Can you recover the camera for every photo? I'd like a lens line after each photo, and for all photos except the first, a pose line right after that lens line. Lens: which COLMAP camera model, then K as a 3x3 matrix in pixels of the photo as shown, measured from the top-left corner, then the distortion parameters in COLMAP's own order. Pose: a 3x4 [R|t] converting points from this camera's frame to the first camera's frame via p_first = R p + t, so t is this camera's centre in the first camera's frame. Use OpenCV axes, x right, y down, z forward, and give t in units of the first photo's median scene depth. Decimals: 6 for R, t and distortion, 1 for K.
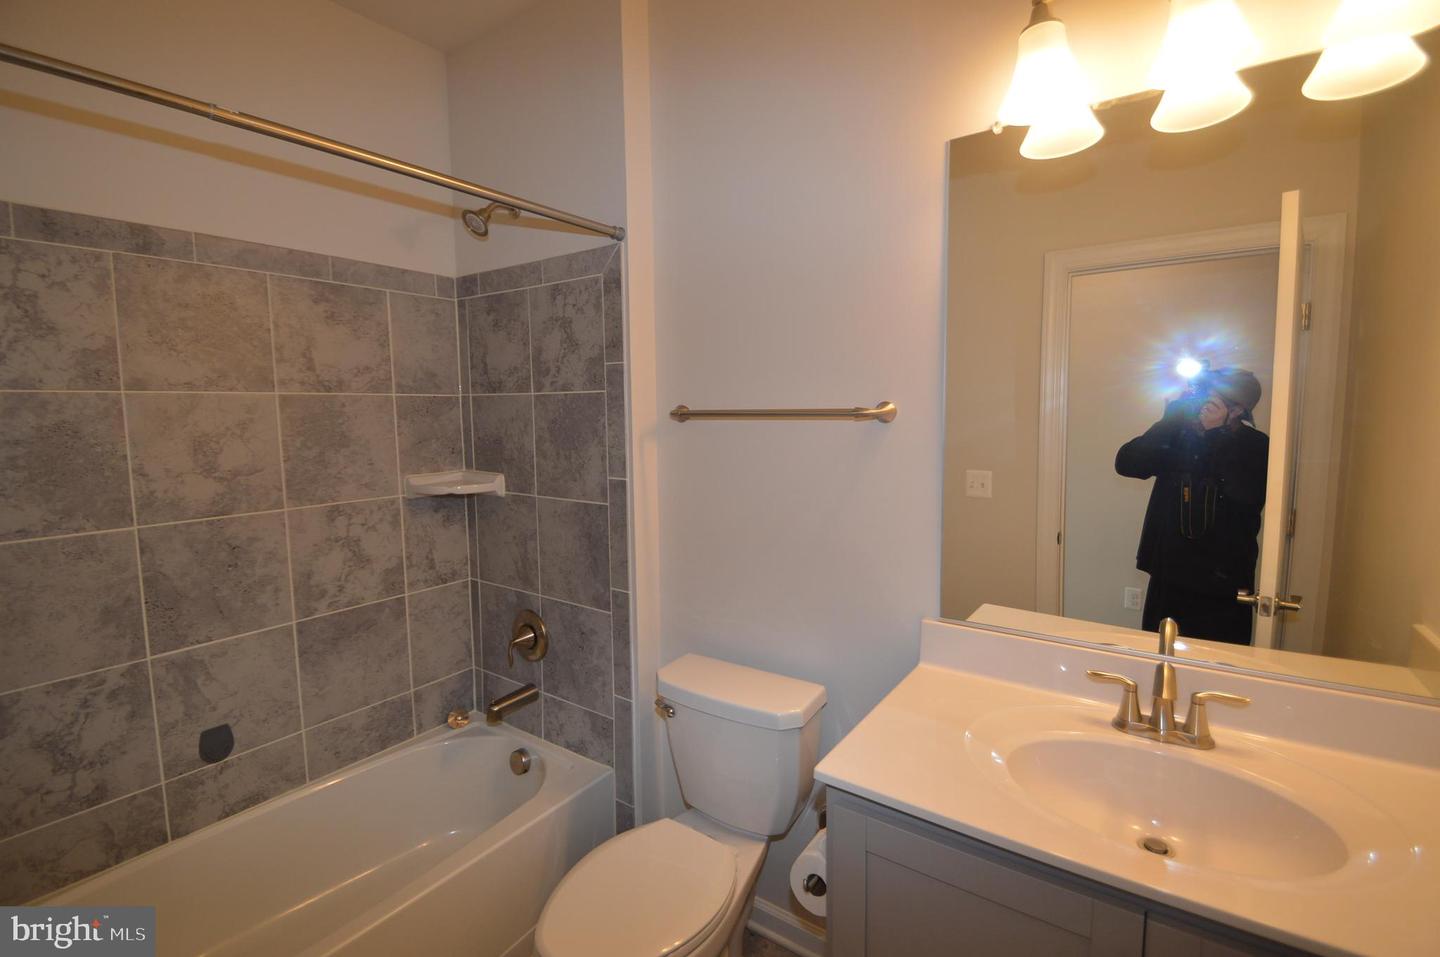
lens RADIAL K [[640.2, 0, 724.2], [0, 640.2, 471.6], [0, 0, 1]] dist [0.015245, -0.017650]
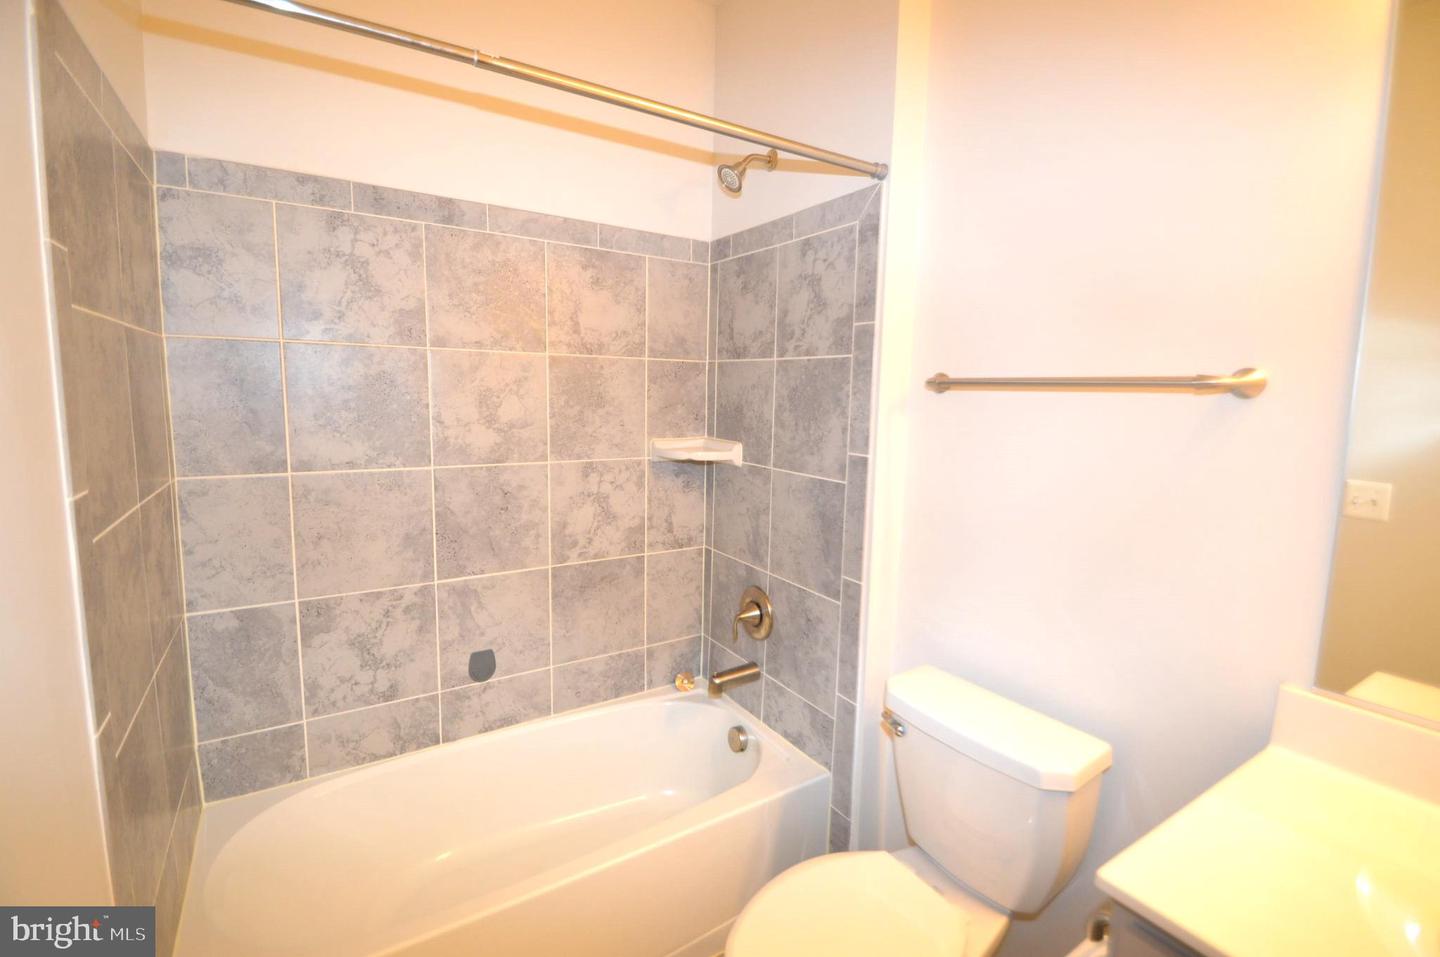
lens RADIAL K [[640.2, 0, 725.4], [0, 640.2, 467.9], [0, 0, 1]] dist [0.015245, -0.017650]
pose [[0.925618, 0.075985, -0.370754, -0.006799], [-0.067801, 0.997082, 0.035077, 0.010541], [0.372337, -0.007330, 0.928069, 0.111066]]
